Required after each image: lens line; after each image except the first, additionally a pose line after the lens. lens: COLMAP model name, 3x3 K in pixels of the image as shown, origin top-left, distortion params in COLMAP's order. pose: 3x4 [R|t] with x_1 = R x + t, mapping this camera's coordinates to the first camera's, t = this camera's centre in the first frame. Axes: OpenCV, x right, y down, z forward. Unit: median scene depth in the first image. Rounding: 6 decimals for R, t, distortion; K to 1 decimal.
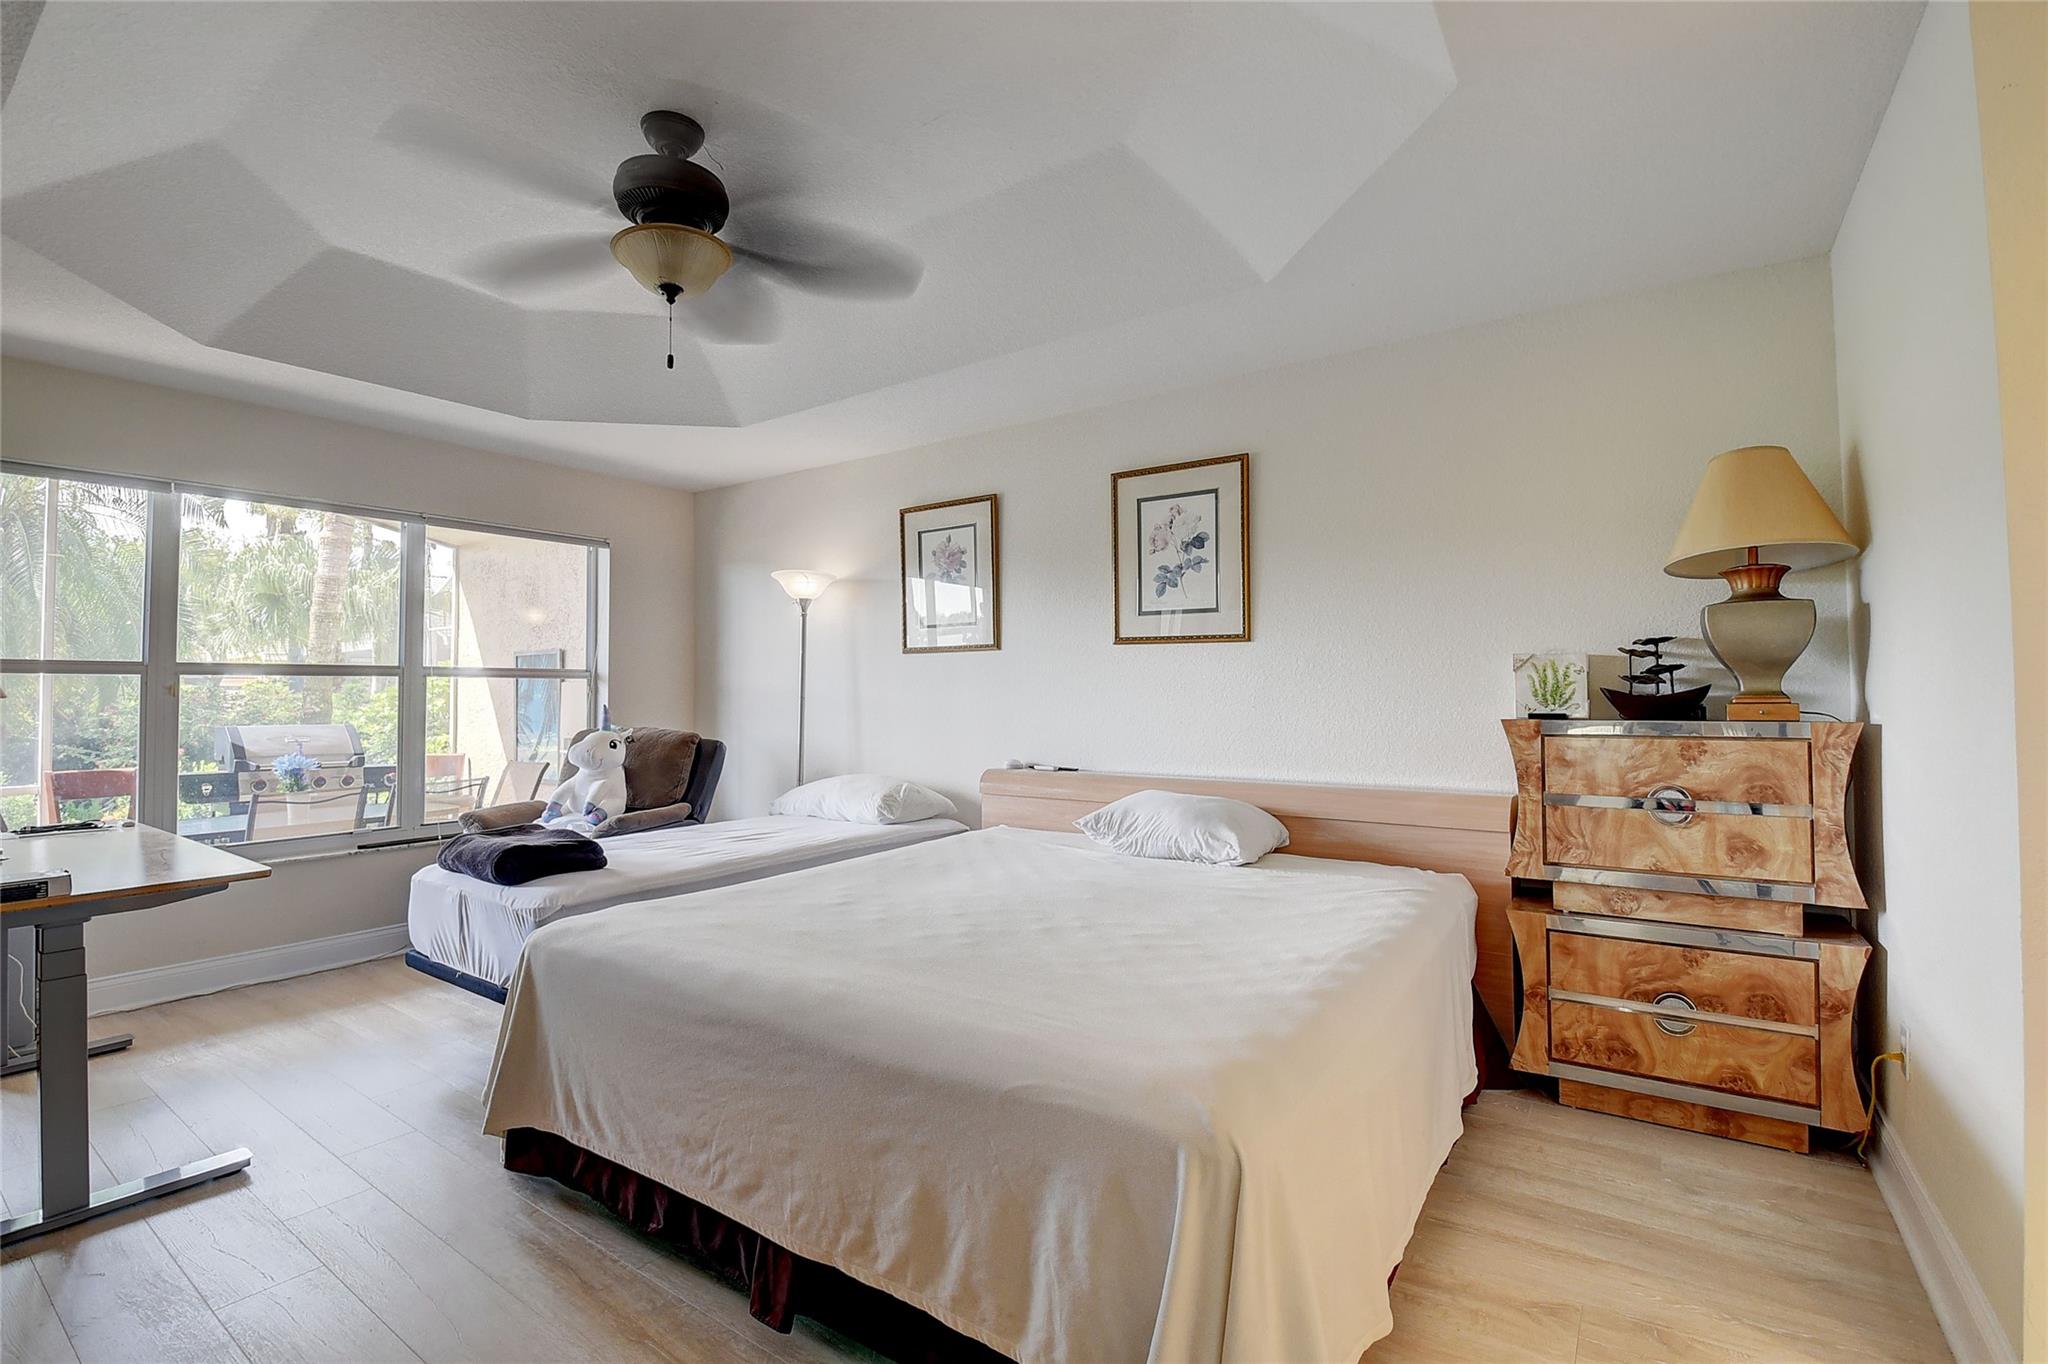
lens RADIAL K [[900.4, 0, 1031.6], [0, 900.4, 670.2], [0, 0, 1]] dist [0.000750, -0.016553]
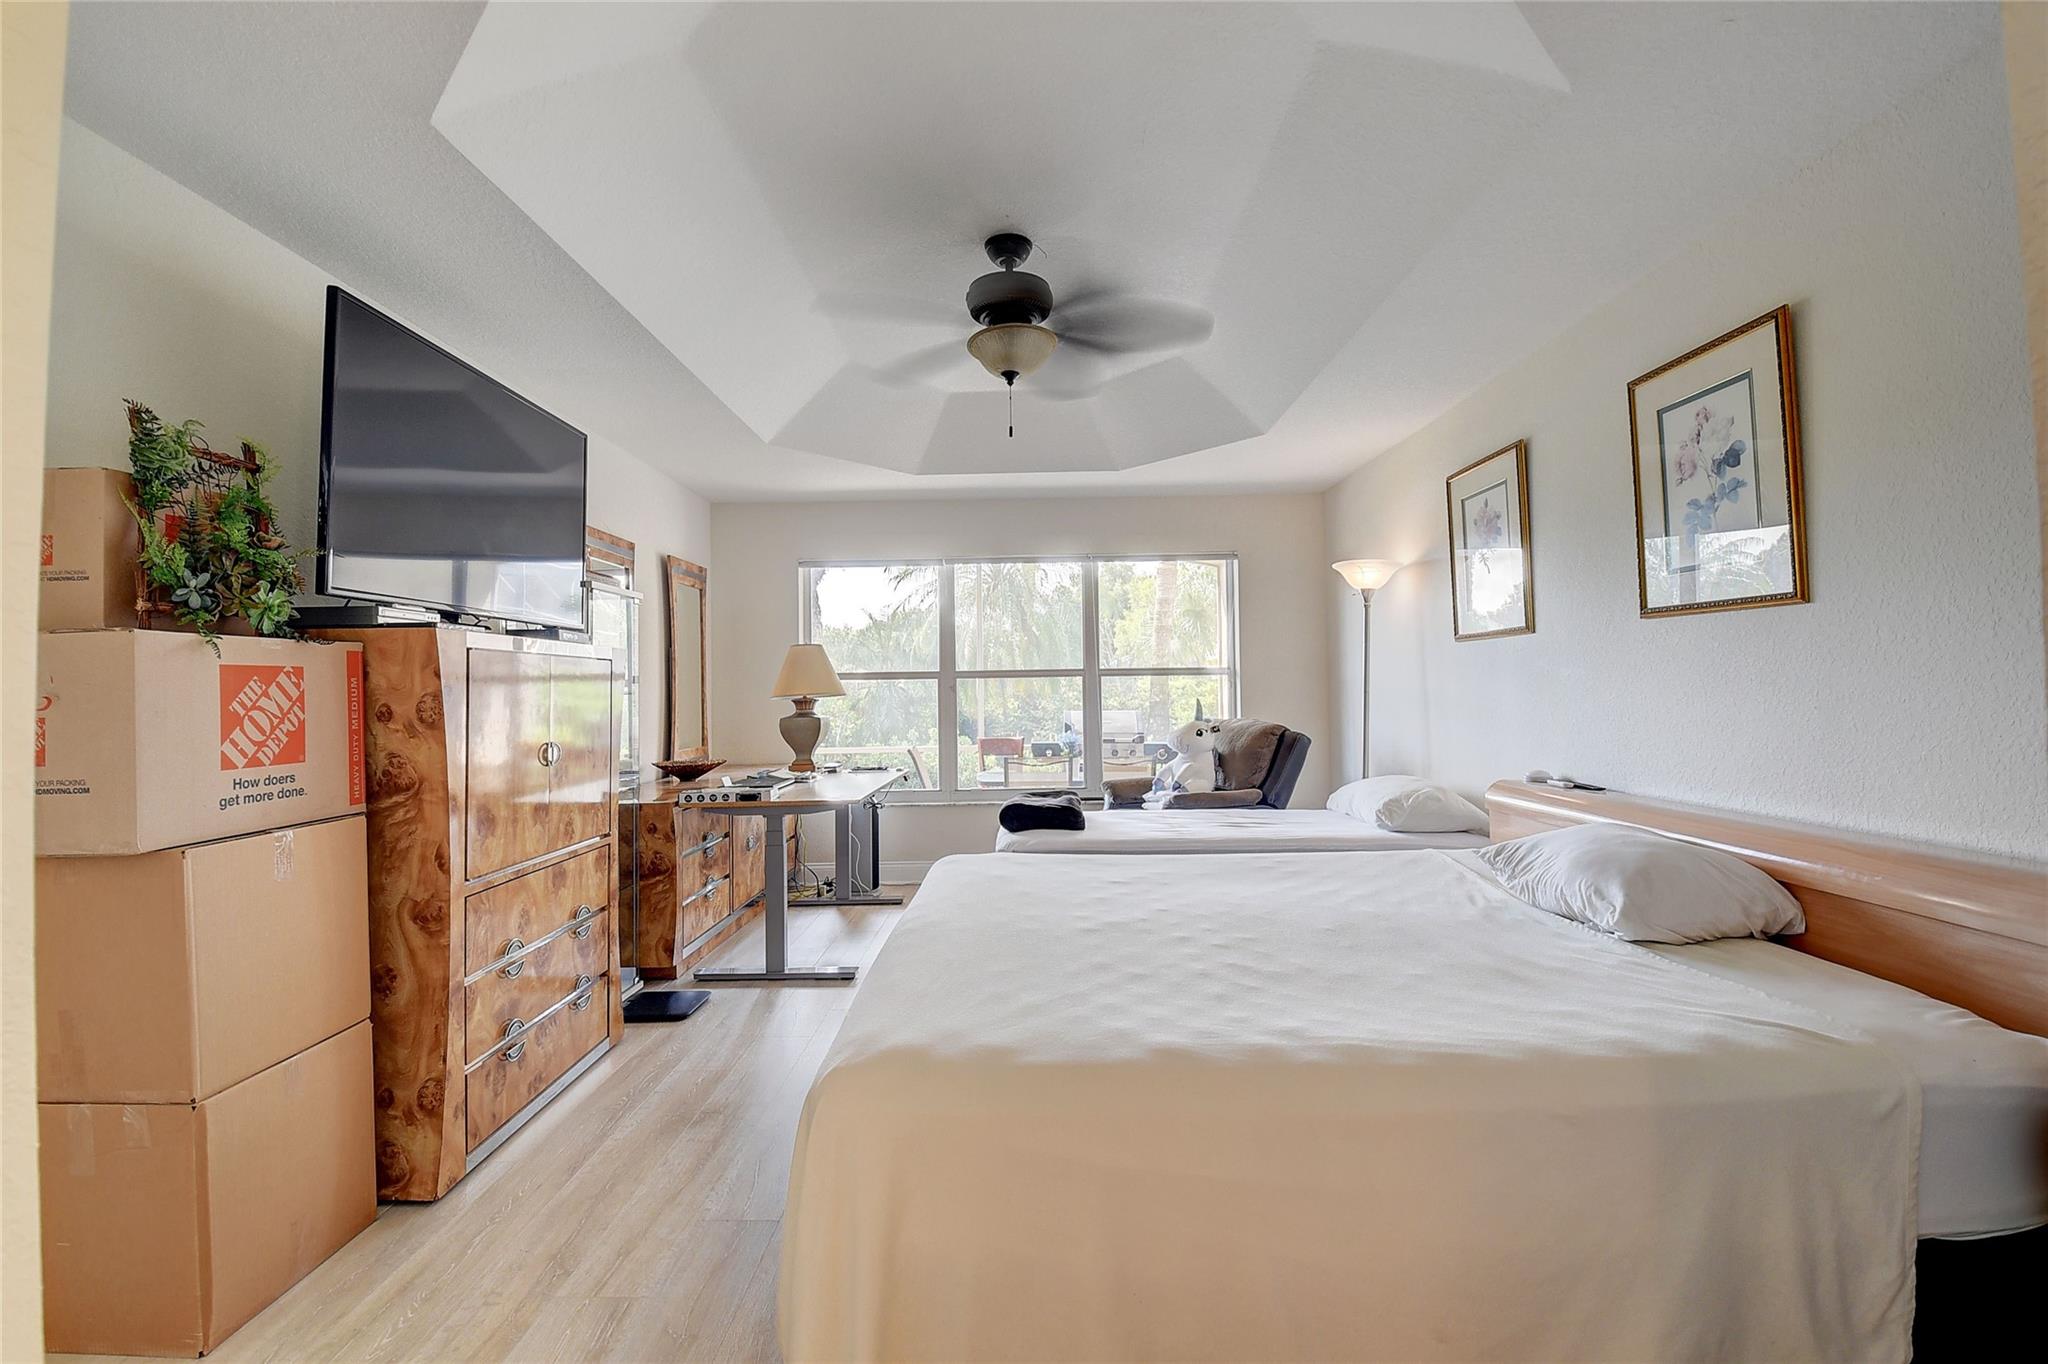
lens RADIAL K [[900.4, 0, 1015.1], [0, 900.4, 678.8], [0, 0, 1]] dist [0.000750, -0.016553]
pose [[0.548022, -0.013161, -0.836361, 0.422558], [0.030772, 0.999517, 0.004435, 0.000642], [0.835898, -0.028167, 0.548162, 0.190297]]
